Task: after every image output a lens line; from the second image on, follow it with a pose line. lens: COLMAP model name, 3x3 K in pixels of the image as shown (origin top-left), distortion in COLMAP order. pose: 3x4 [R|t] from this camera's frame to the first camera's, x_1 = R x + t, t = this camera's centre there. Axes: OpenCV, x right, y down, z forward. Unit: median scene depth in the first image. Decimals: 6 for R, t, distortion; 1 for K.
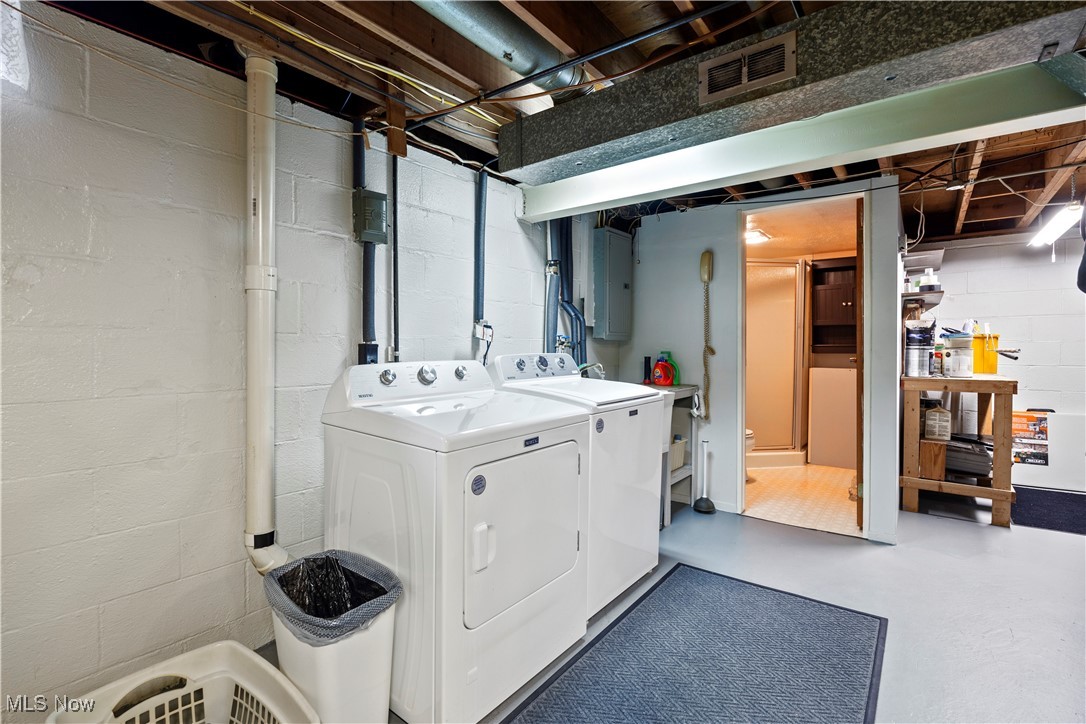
lens RADIAL K [[499.4, 0, 540.7], [0, 499.4, 358.1], [0, 0, 1]] dist [-0.013841, 0.000106]
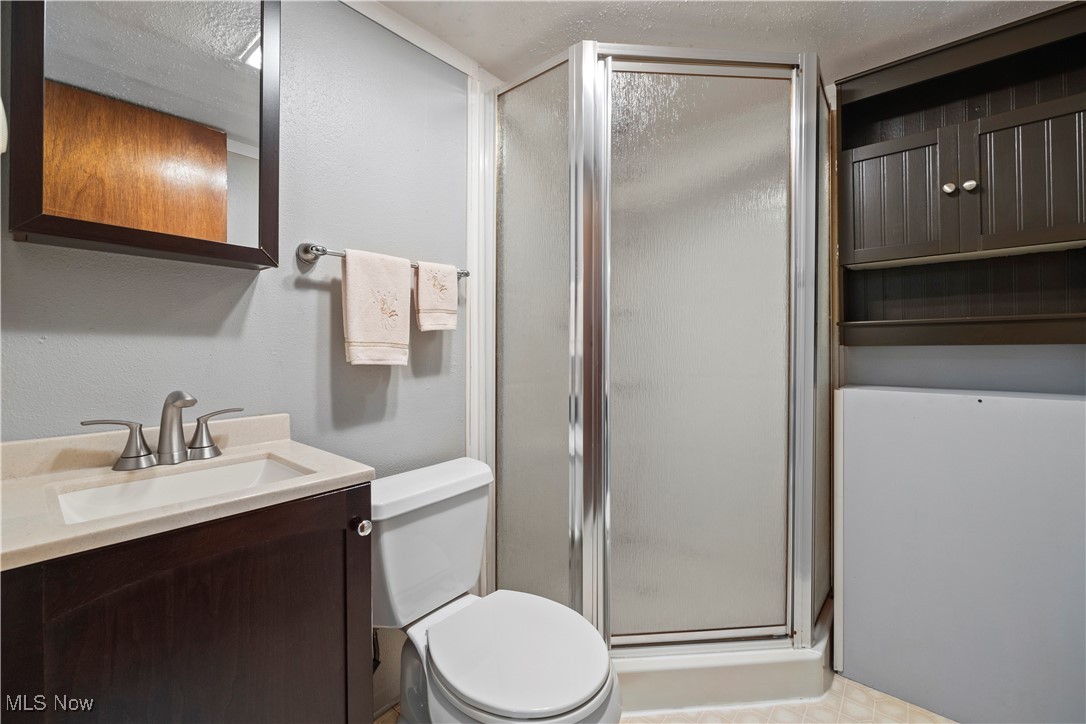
lens RADIAL K [[443.7, 0, 545.8], [0, 443.7, 352.6], [0, 0, 1]] dist [0.003709, 0.000186]
pose [[0.999476, -0.006051, -0.031783, 0.350148], [0.005613, 0.999888, -0.013861, -0.002239], [0.031864, 0.013675, 0.999399, 0.684471]]
